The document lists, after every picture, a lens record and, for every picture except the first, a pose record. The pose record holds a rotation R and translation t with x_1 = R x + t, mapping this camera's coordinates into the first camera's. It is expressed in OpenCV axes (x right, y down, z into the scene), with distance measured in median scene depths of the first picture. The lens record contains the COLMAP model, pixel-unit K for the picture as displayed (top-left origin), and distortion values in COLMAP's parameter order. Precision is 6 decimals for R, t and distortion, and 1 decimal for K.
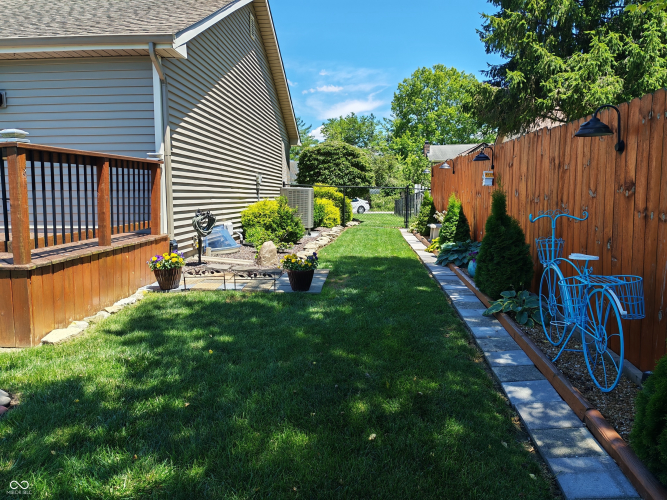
lens RADIAL K [[499.5, 0, 322.7], [0, 499.5, 248.4], [0, 0, 1]] dist [0.073290, -0.122050]
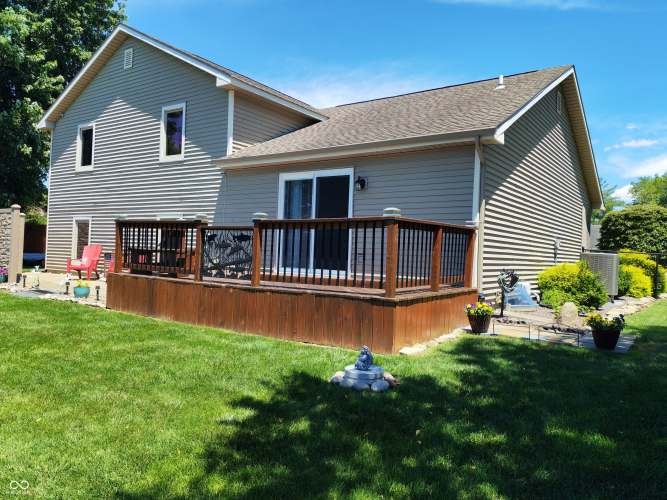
lens RADIAL K [[499.5, 0, 322.7], [0, 499.5, 248.4], [0, 0, 1]] dist [0.073290, -0.122050]
pose [[0.854893, 0.030033, -0.517935, -0.006362], [-0.093616, 0.990866, -0.097063, 0.026148], [0.510289, 0.131466, 0.849895, -0.193705]]
